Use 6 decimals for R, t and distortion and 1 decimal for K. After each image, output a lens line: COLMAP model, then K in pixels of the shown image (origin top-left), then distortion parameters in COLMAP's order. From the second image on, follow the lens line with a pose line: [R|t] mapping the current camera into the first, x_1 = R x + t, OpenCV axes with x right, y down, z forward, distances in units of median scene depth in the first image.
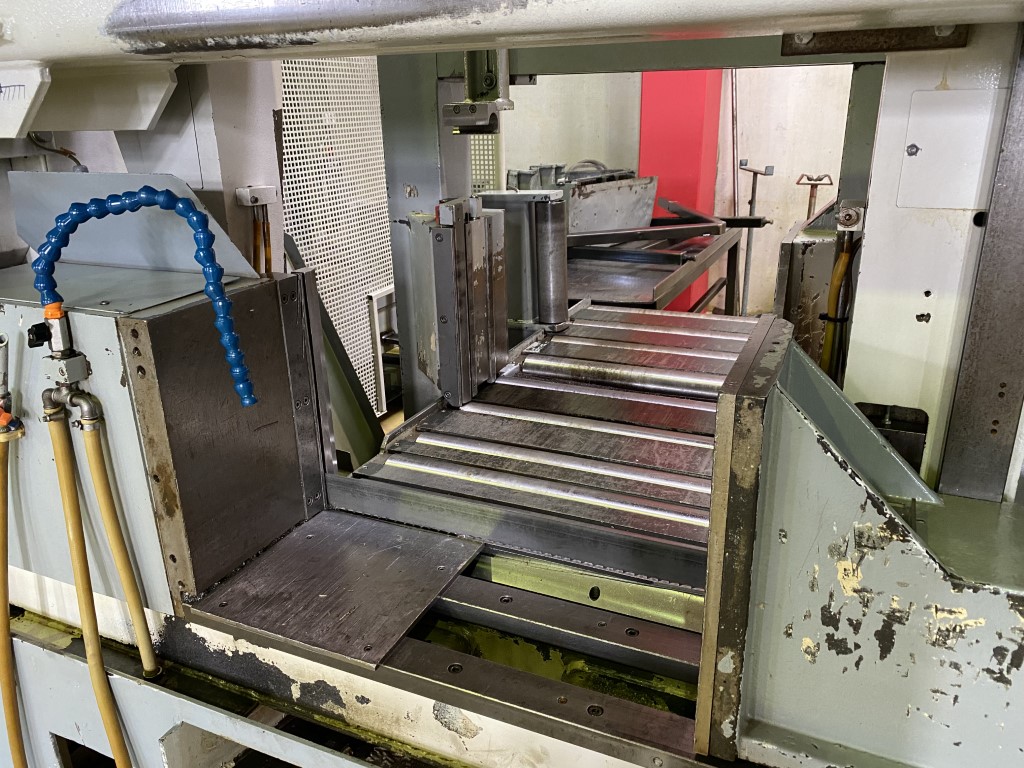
lens RADIAL K [[773.6, 0, 512.0], [0, 773.6, 384.0], [0, 0, 1]] dist [0.029041, -0.032308]
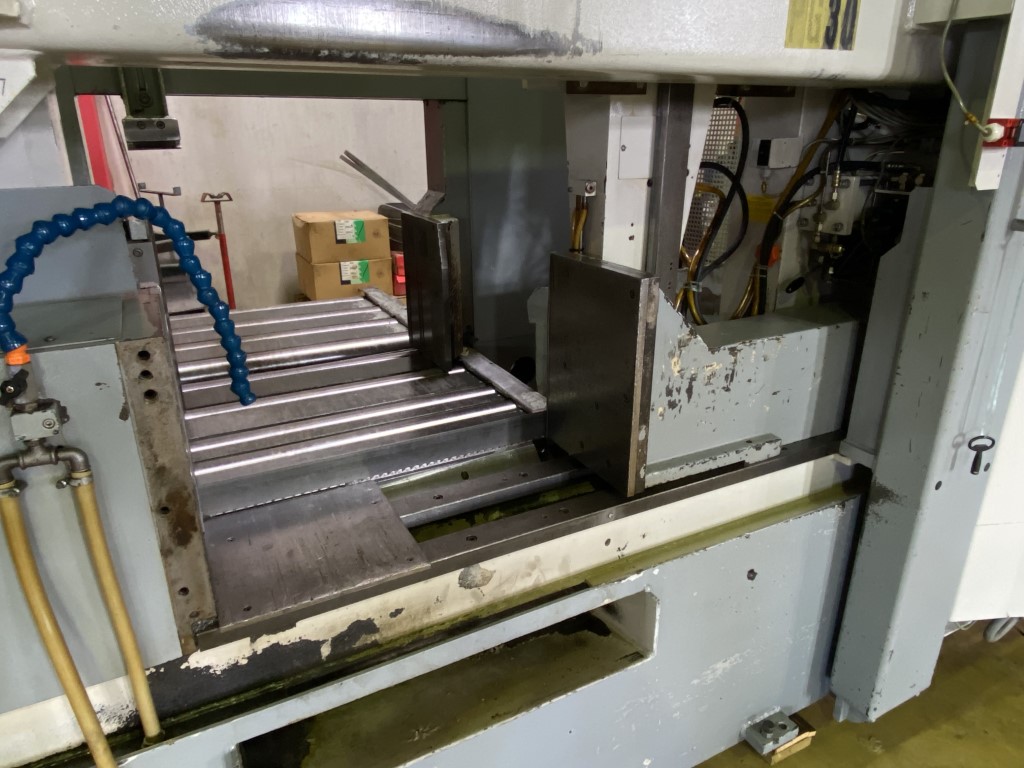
lens RADIAL K [[665.1, 0, 512.0], [0, 665.1, 384.0], [0, 0, 1]] dist [0.073356, -0.095821]
pose [[0.620497, -0.263673, 0.738552, -1.019558], [0.259104, 0.957822, 0.124268, -0.023170], [-0.740168, 0.114254, 0.662644, 0.182838]]
